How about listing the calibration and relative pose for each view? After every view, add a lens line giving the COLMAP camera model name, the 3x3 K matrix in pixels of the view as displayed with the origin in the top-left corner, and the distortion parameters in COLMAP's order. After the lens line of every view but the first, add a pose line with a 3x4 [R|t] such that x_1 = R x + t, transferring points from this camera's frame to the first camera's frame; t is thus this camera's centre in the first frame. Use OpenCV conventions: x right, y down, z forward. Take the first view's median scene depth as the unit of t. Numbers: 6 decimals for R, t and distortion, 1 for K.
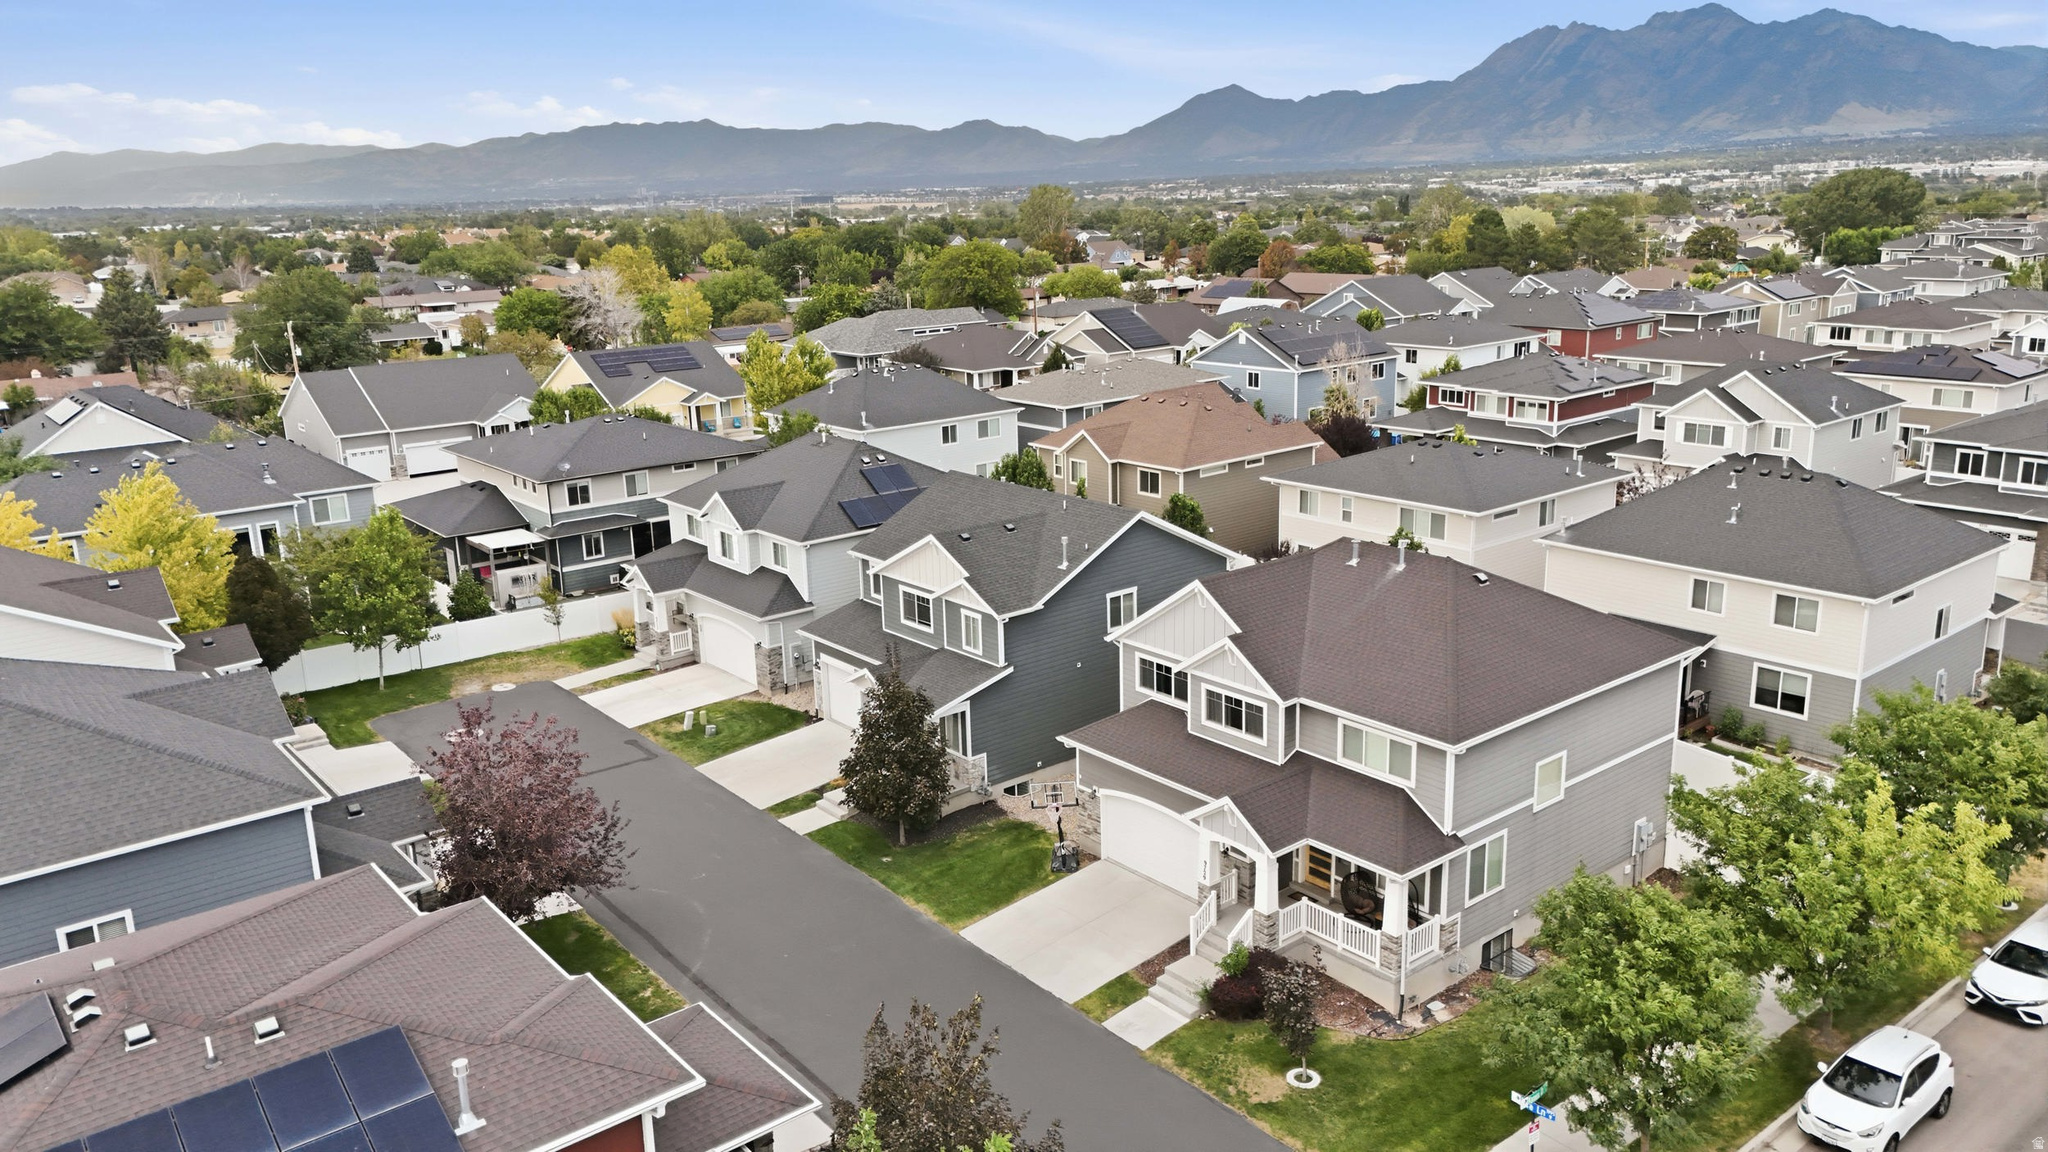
lens RADIAL K [[1508.3, 0, 1024.0], [0, 1508.3, 576.0], [0, 0, 1]] dist [0.027742, -0.002610]
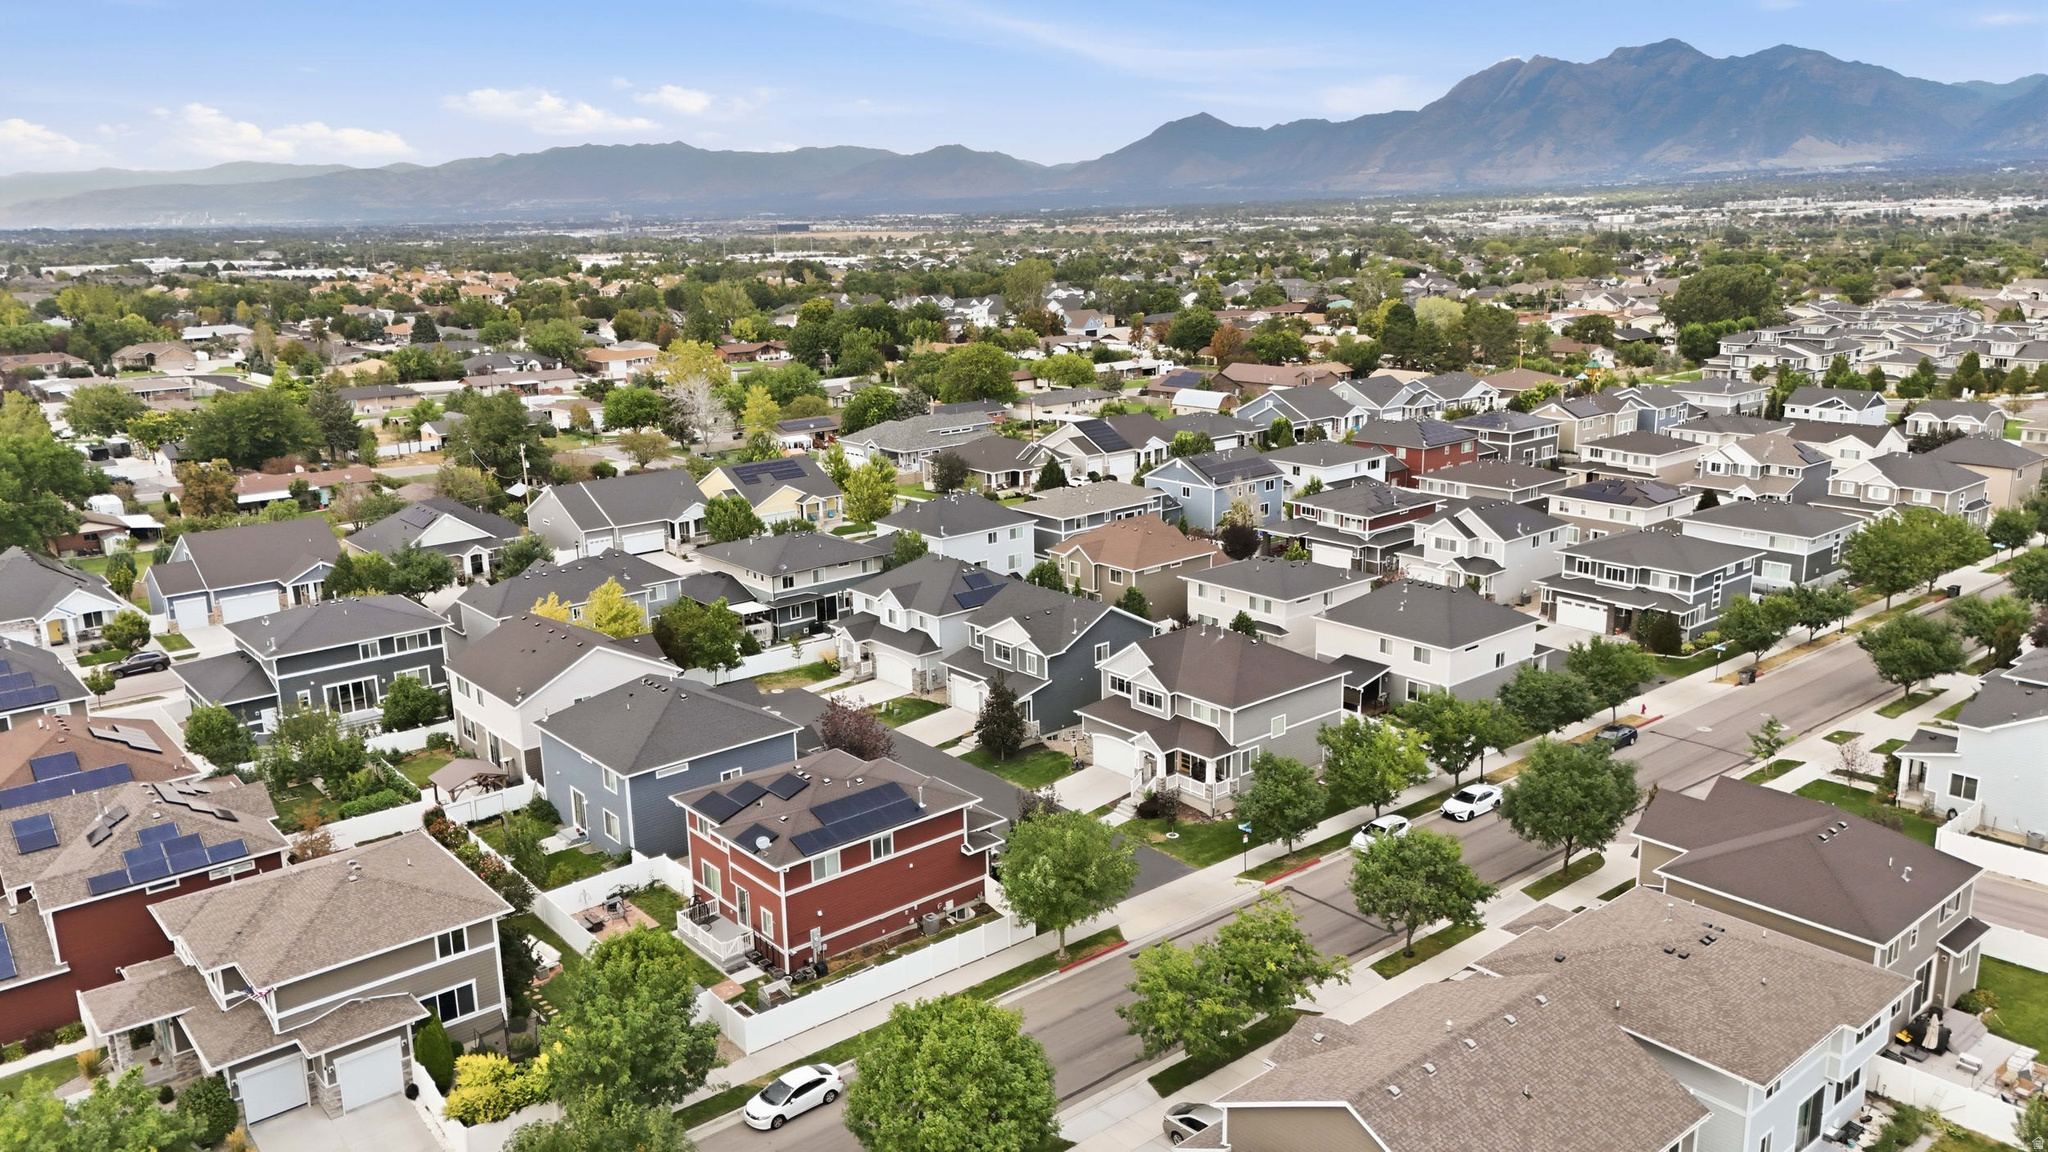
lens RADIAL K [[1508.3, 0, 1024.0], [0, 1508.3, 576.0], [0, 0, 1]] dist [0.027742, -0.002610]
pose [[0.999800, 0.002931, 0.019780, -0.072875], [-0.002641, 0.999889, -0.014646, -0.045784], [-0.019821, 0.014591, 0.999697, -0.934601]]
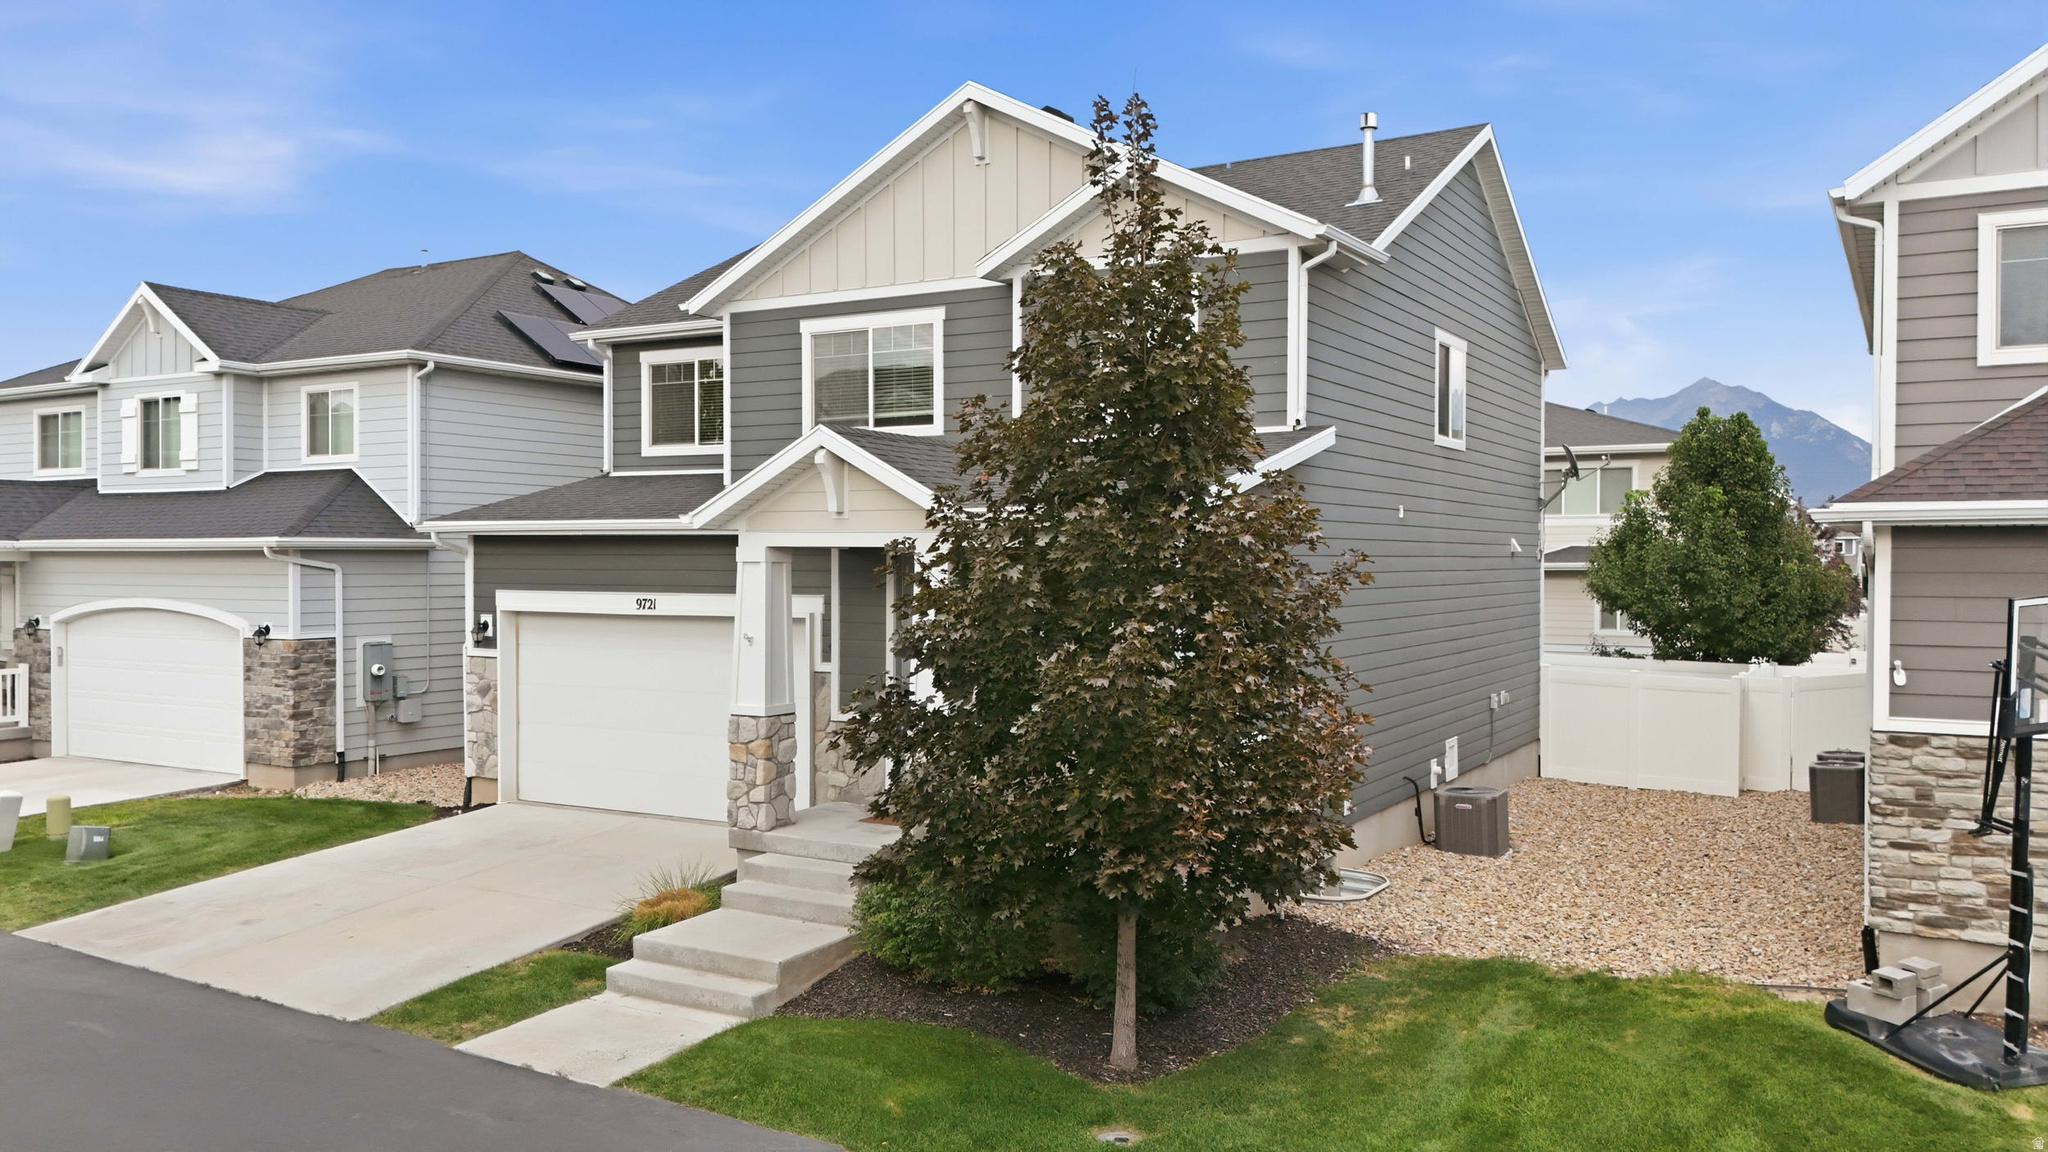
lens RADIAL K [[1508.3, 0, 1024.0], [0, 1508.3, 576.0], [0, 0, 1]] dist [0.027742, -0.002610]
pose [[0.936370, 0.025914, 0.350058, -0.132946], [0.061633, 0.969640, -0.236643, 0.123543], [-0.345563, 0.243160, 0.906344, 0.616567]]
